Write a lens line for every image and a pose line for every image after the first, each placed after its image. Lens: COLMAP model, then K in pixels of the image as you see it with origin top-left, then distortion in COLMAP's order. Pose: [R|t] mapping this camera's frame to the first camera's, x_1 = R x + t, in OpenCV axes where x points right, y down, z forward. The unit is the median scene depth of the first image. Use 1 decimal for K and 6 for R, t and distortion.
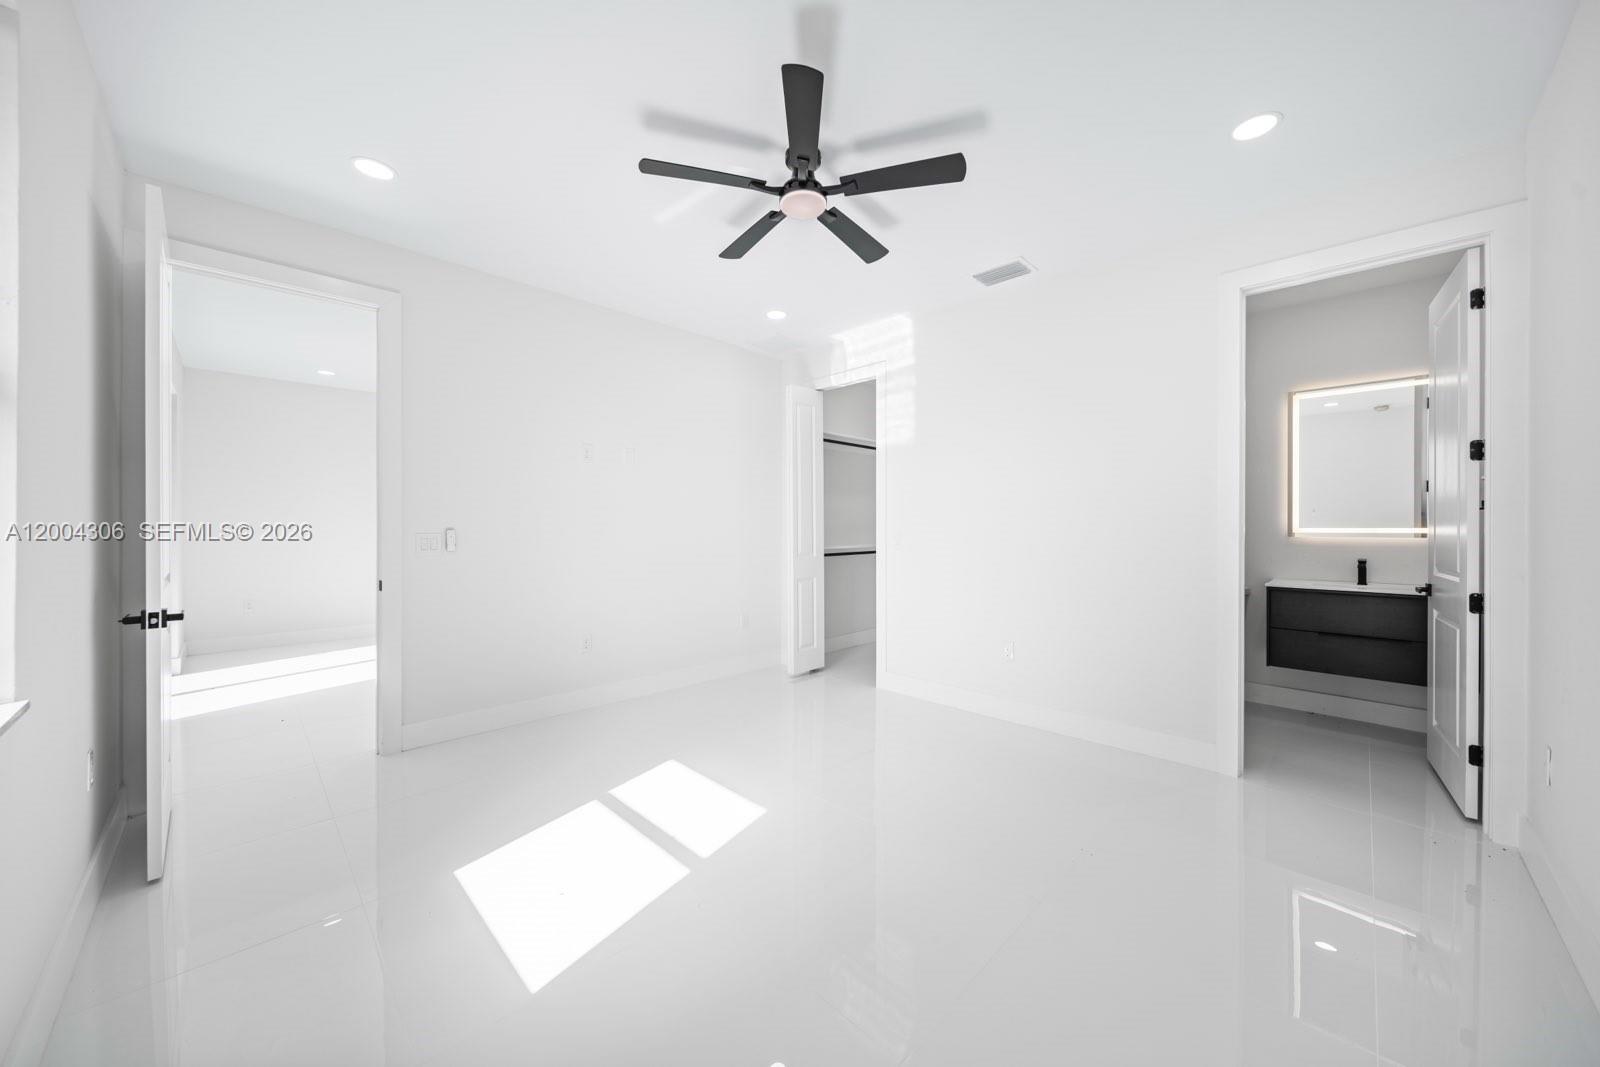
lens RADIAL K [[562.0, 0, 810.7], [0, 562.0, 529.1], [0, 0, 1]] dist [-0.000942, -0.000071]
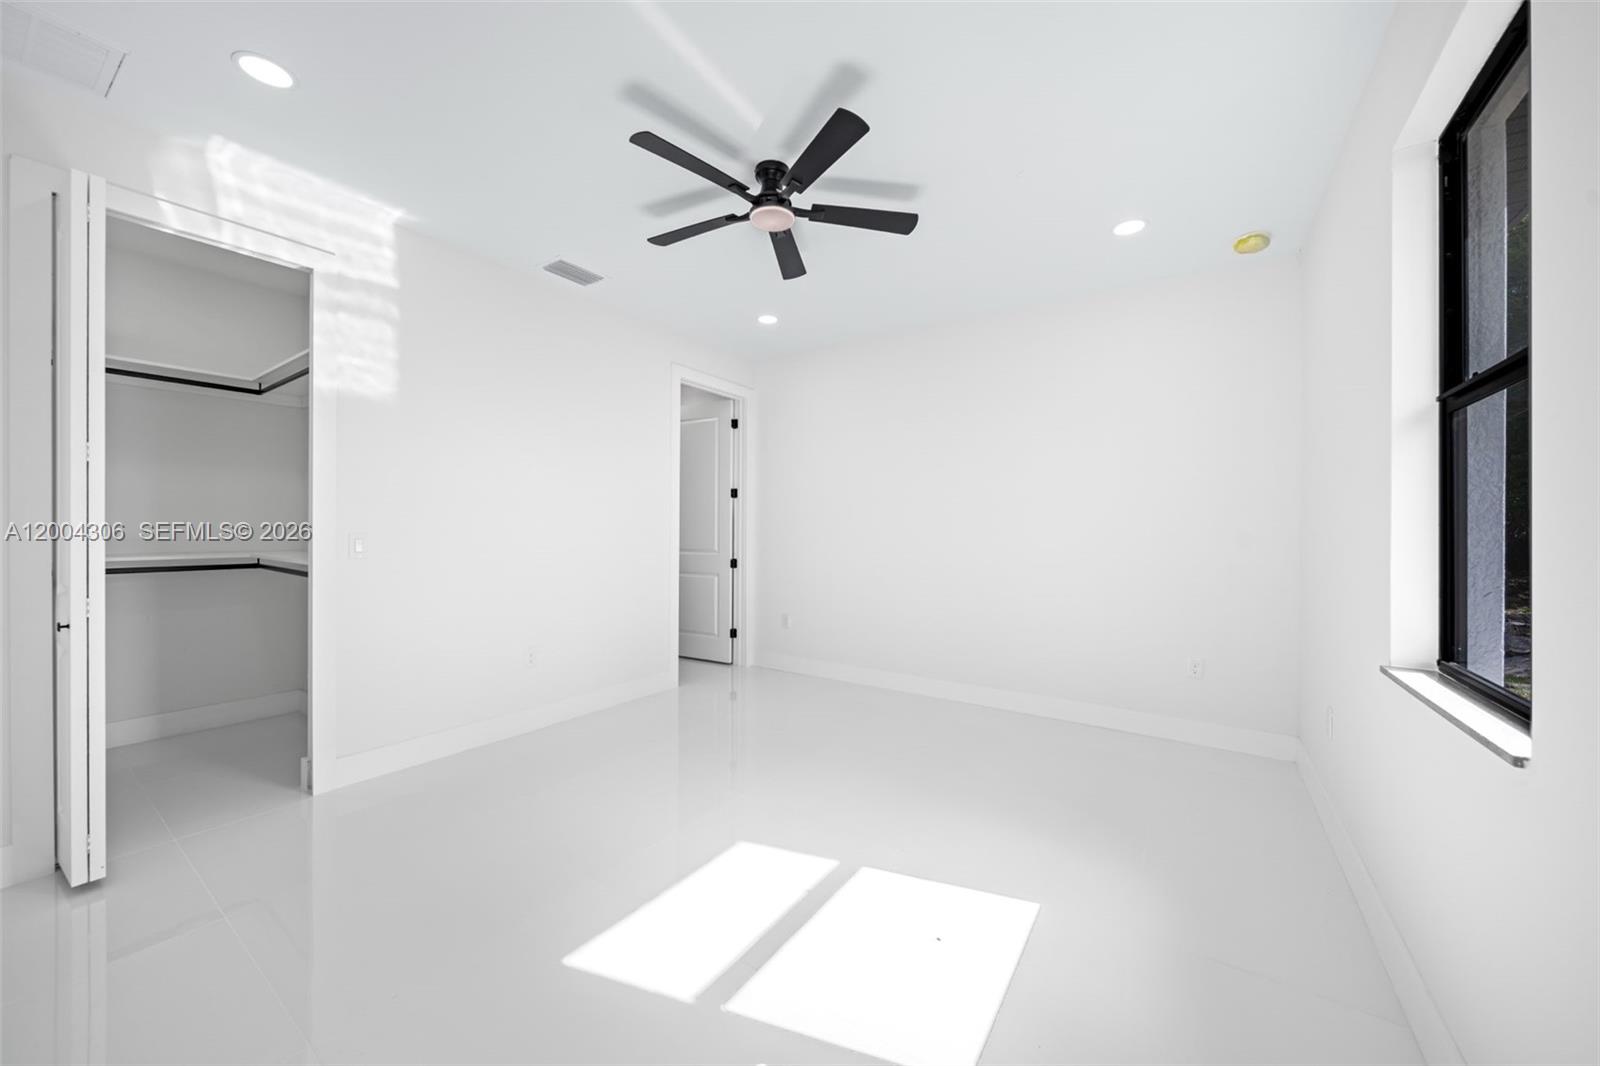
lens RADIAL K [[562.0, 0, 810.7], [0, 562.0, 528.6], [0, 0, 1]] dist [-0.000942, -0.000071]
pose [[-0.162265, -0.003363, 0.986742, -0.575444], [-0.006918, 0.999973, 0.002271, -0.003296], [-0.986723, -0.006458, -0.162284, 0.599930]]
